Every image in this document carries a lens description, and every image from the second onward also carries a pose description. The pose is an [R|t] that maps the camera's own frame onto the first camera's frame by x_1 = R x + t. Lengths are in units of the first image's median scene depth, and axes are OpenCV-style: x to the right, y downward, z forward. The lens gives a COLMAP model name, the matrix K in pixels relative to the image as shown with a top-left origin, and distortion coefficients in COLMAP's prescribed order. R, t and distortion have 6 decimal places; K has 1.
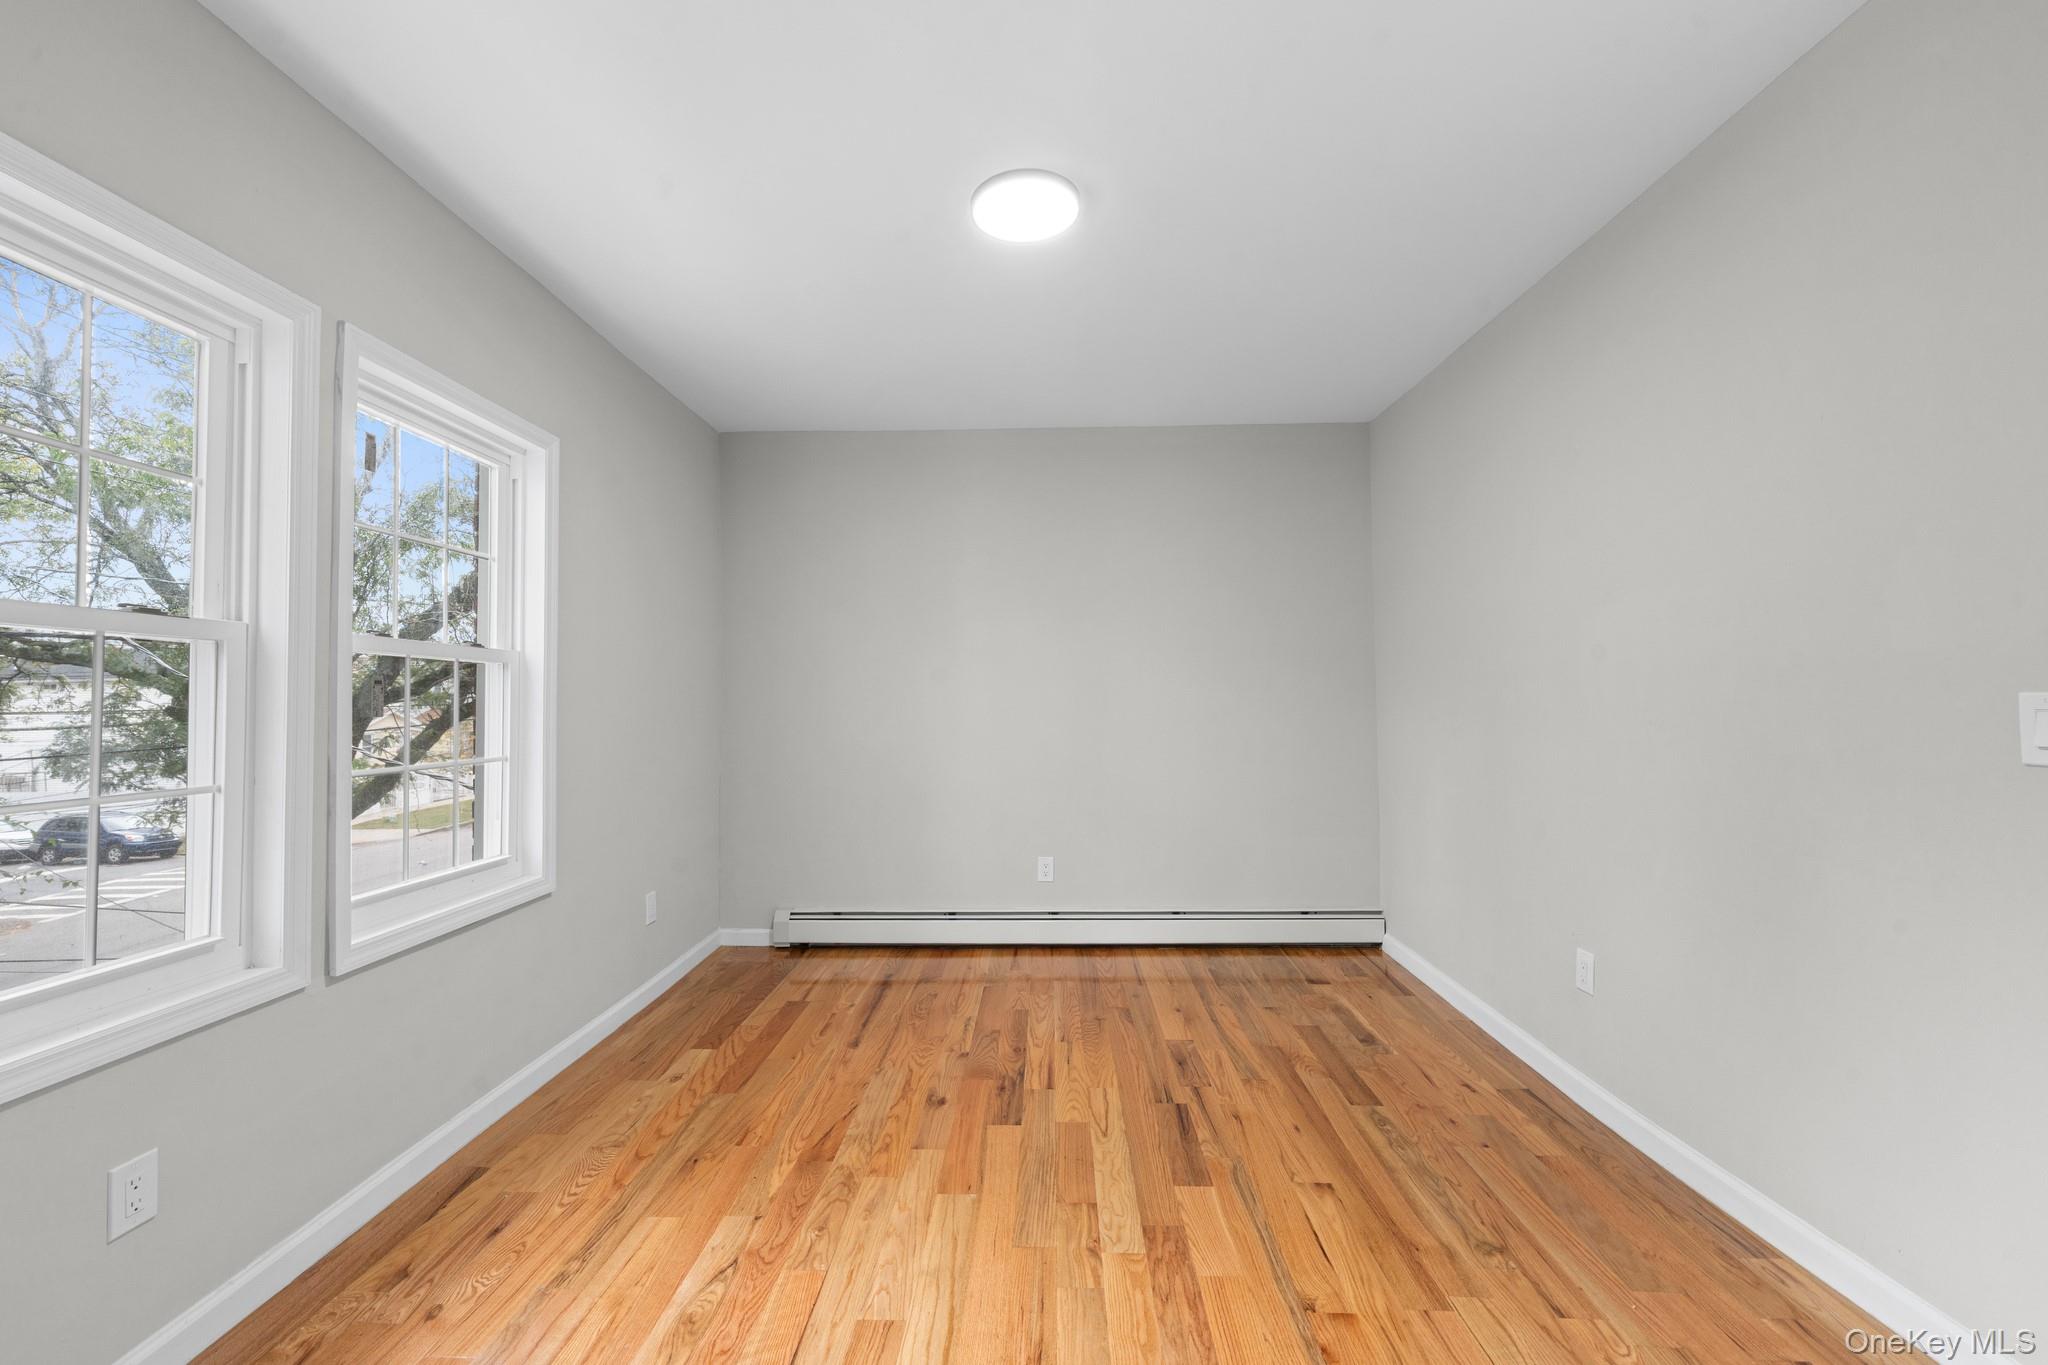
lens RADIAL K [[840.2, 0, 1026.9], [0, 840.2, 681.6], [0, 0, 1]] dist [0.000772, -0.001809]
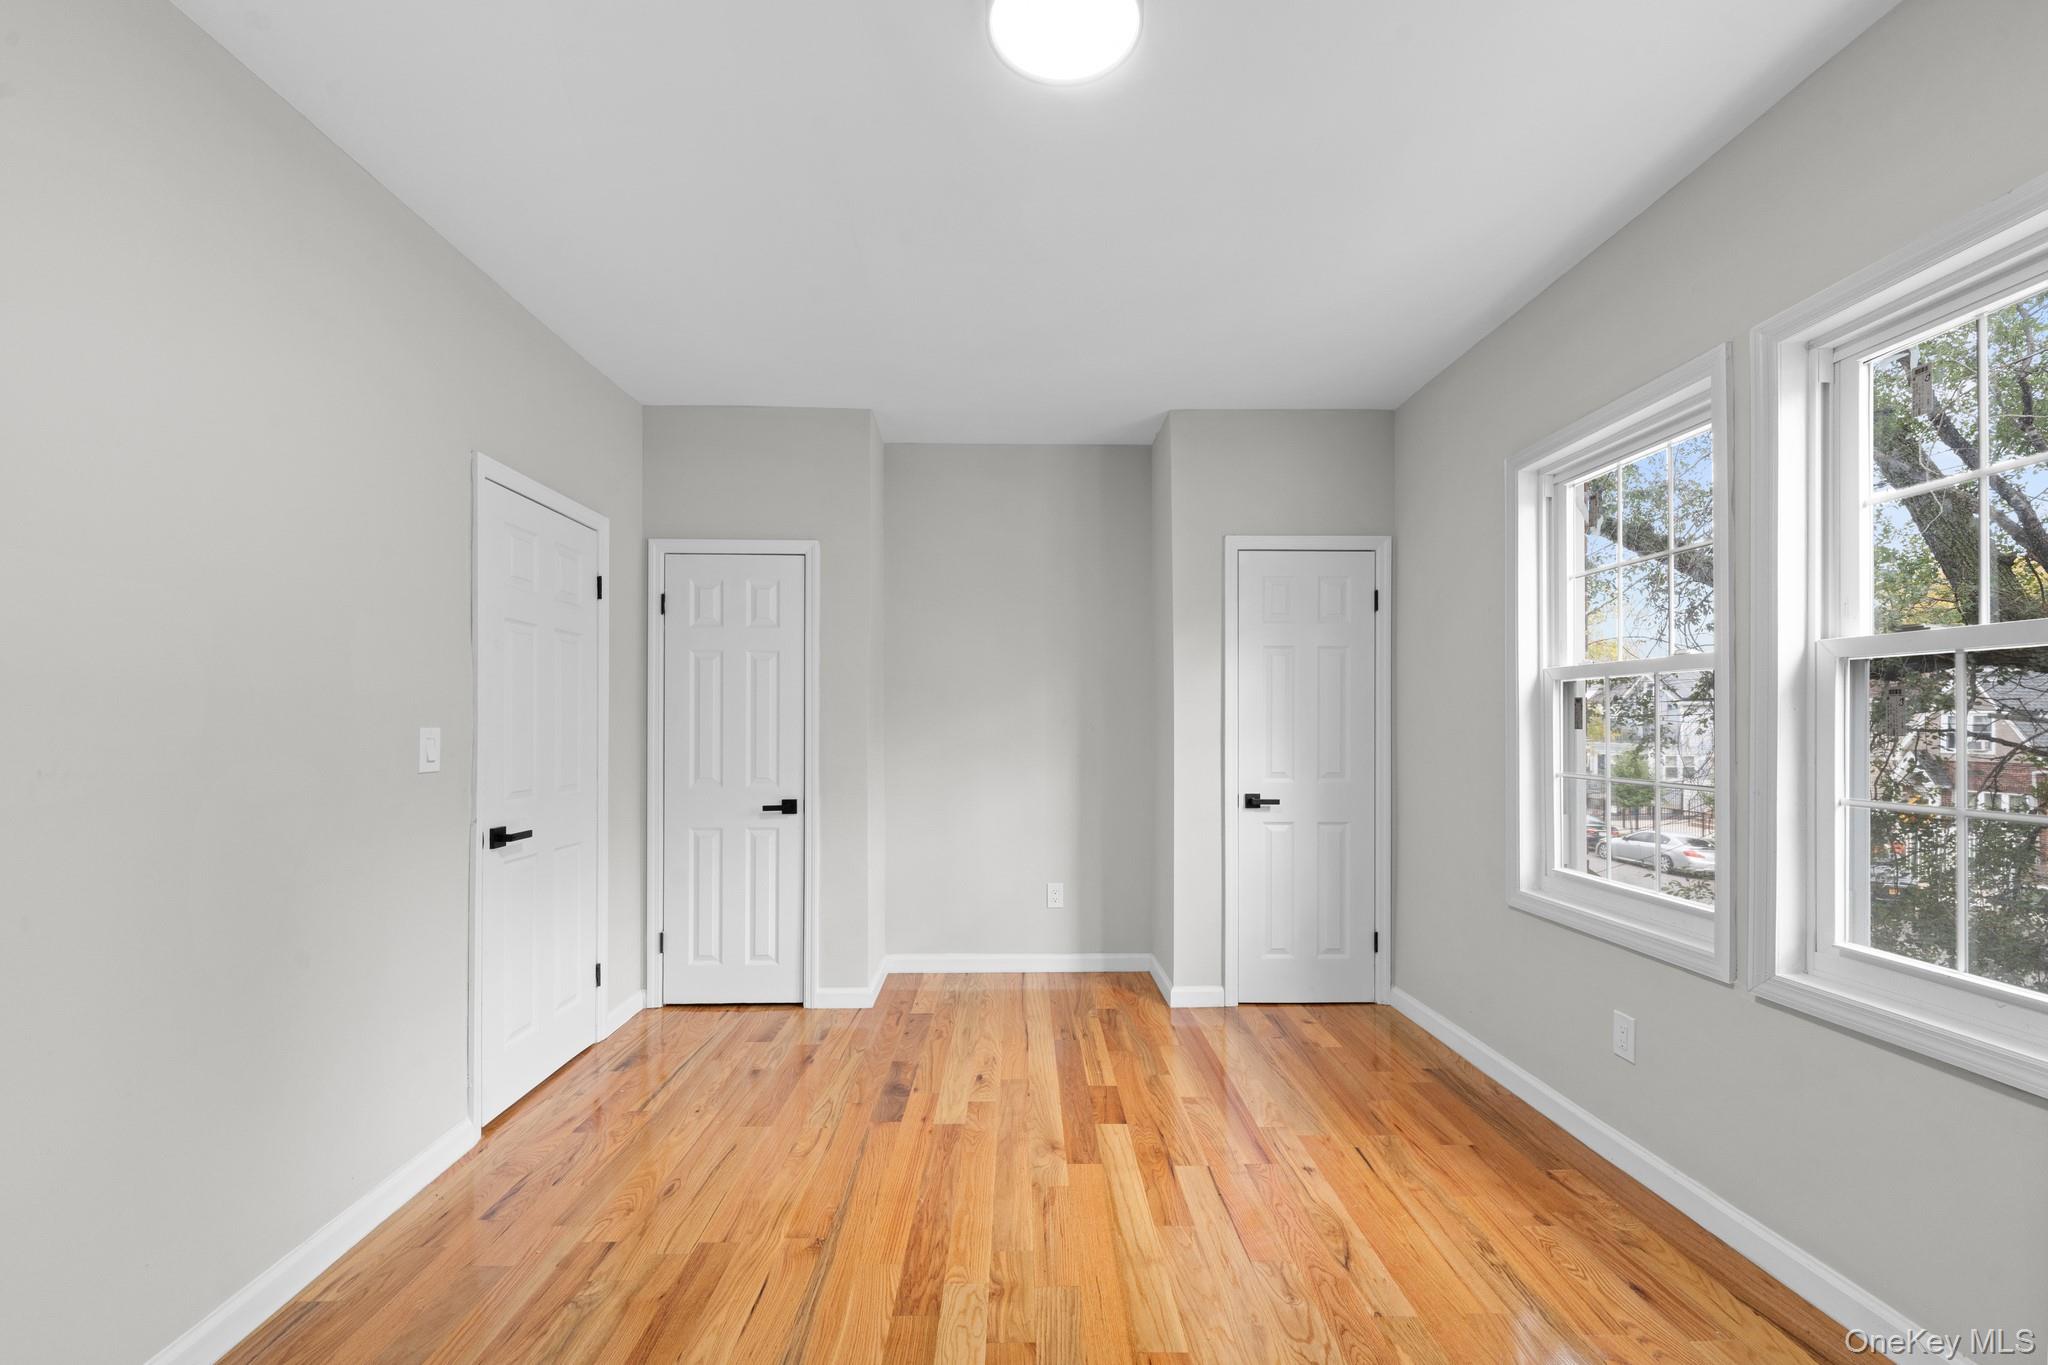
lens RADIAL K [[840.2, 0, 1010.6], [0, 840.2, 723.1], [0, 0, 1]] dist [0.000772, -0.001809]
pose [[-0.999701, 0.012282, -0.021136, 0.058945], [0.012792, 0.999626, -0.024168, 0.033723], [0.020831, -0.024431, -0.999484, 1.556238]]
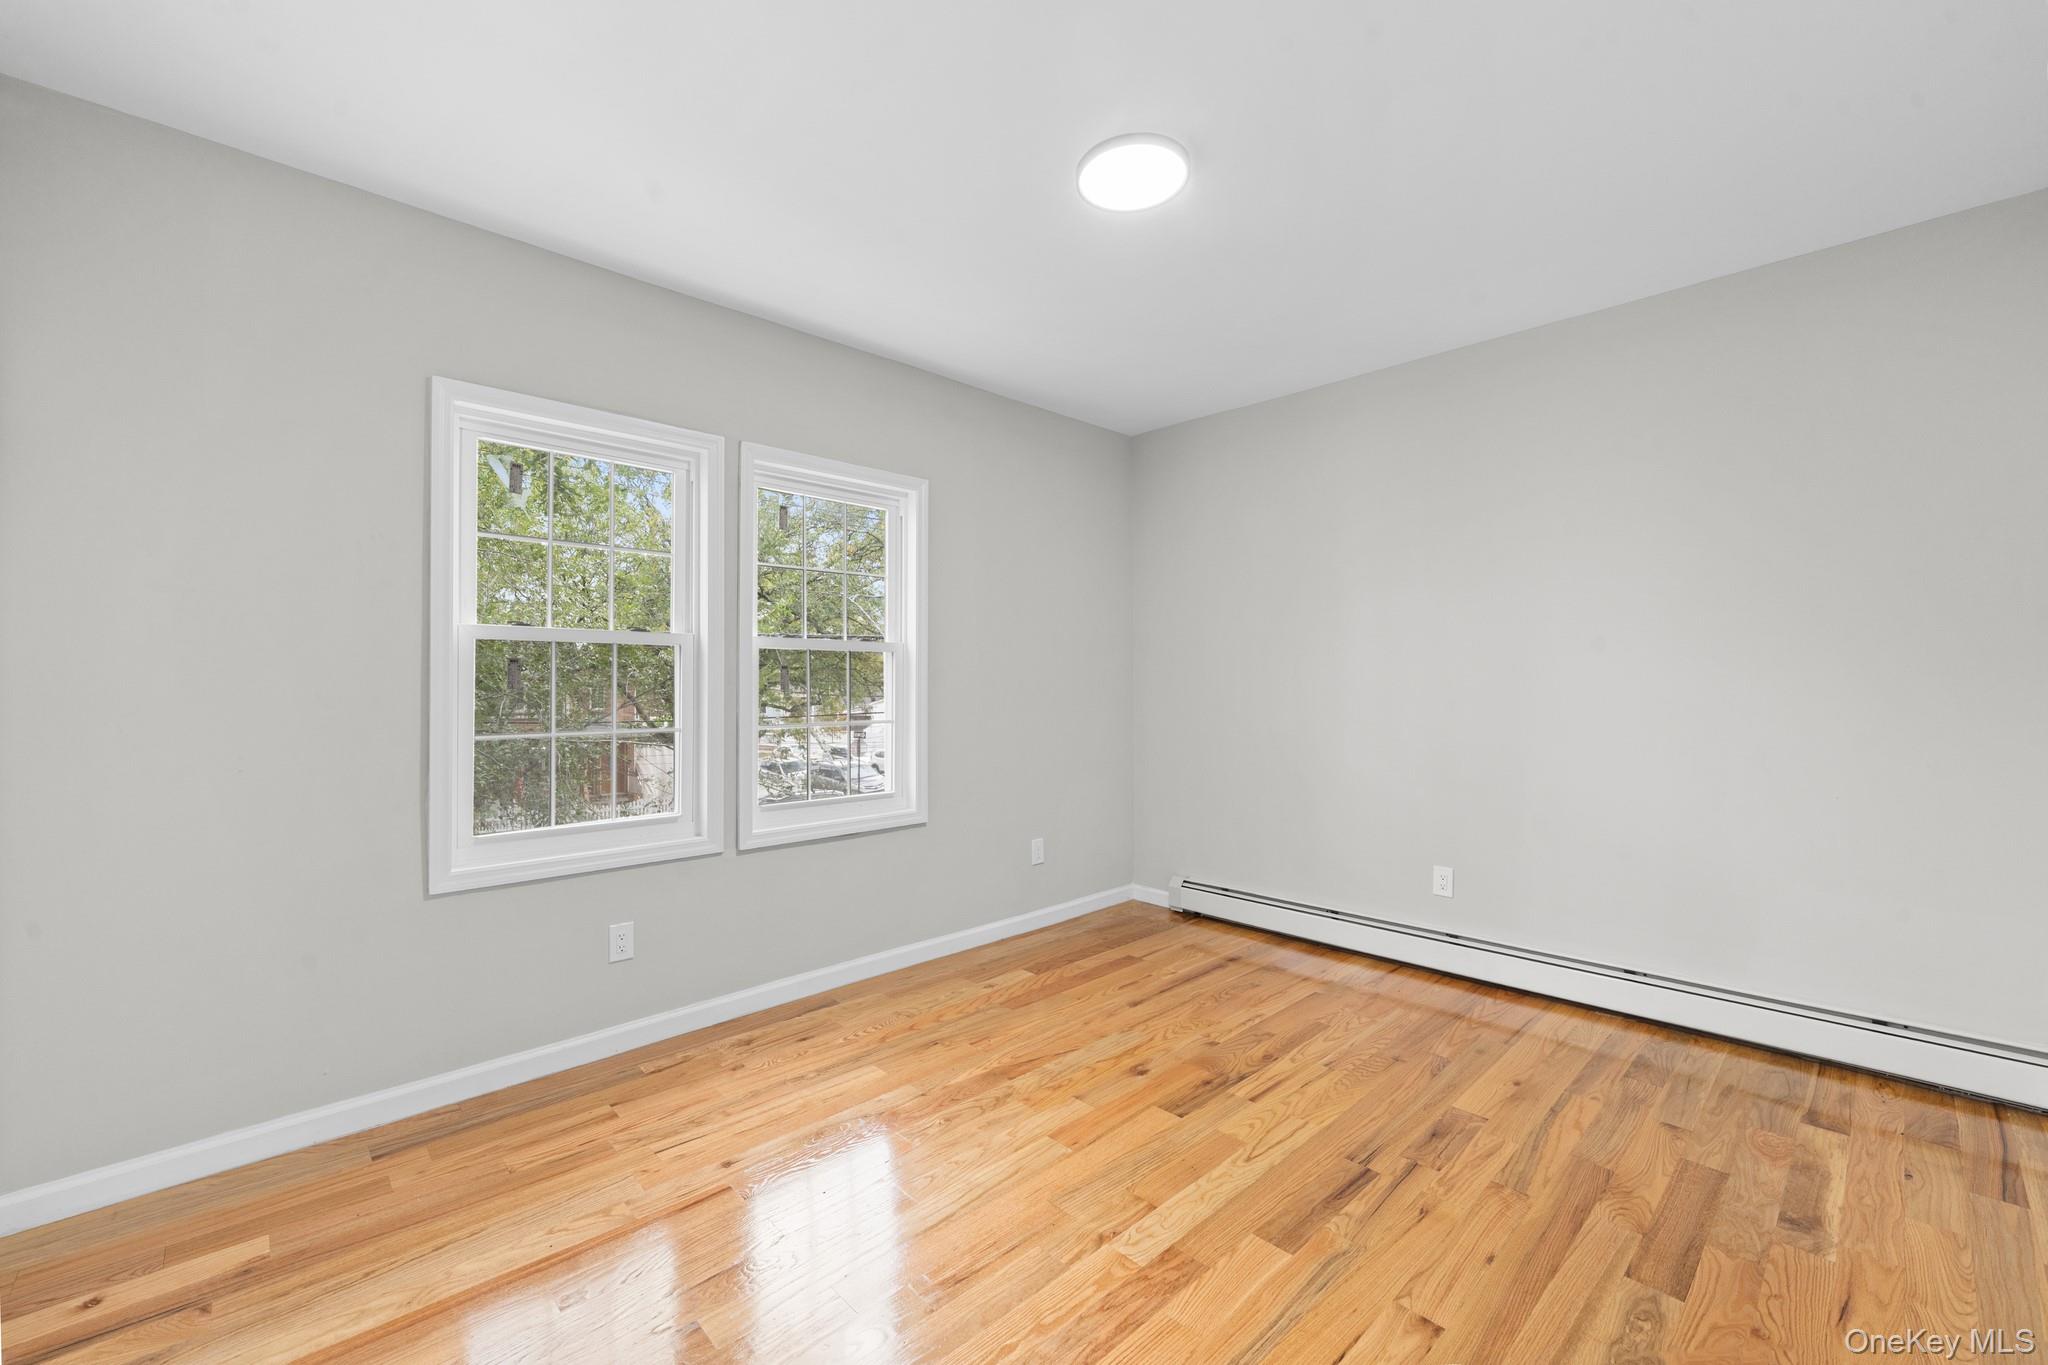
lens RADIAL K [[840.2, 0, 1027.9], [0, 840.2, 678.4], [0, 0, 1]] dist [0.000772, -0.001809]
pose [[0.711152, 0.003671, -0.703029, 0.551898], [0.011310, 0.999797, 0.016662, 0.000281], [0.702947, -0.019801, 0.710966, 0.193126]]
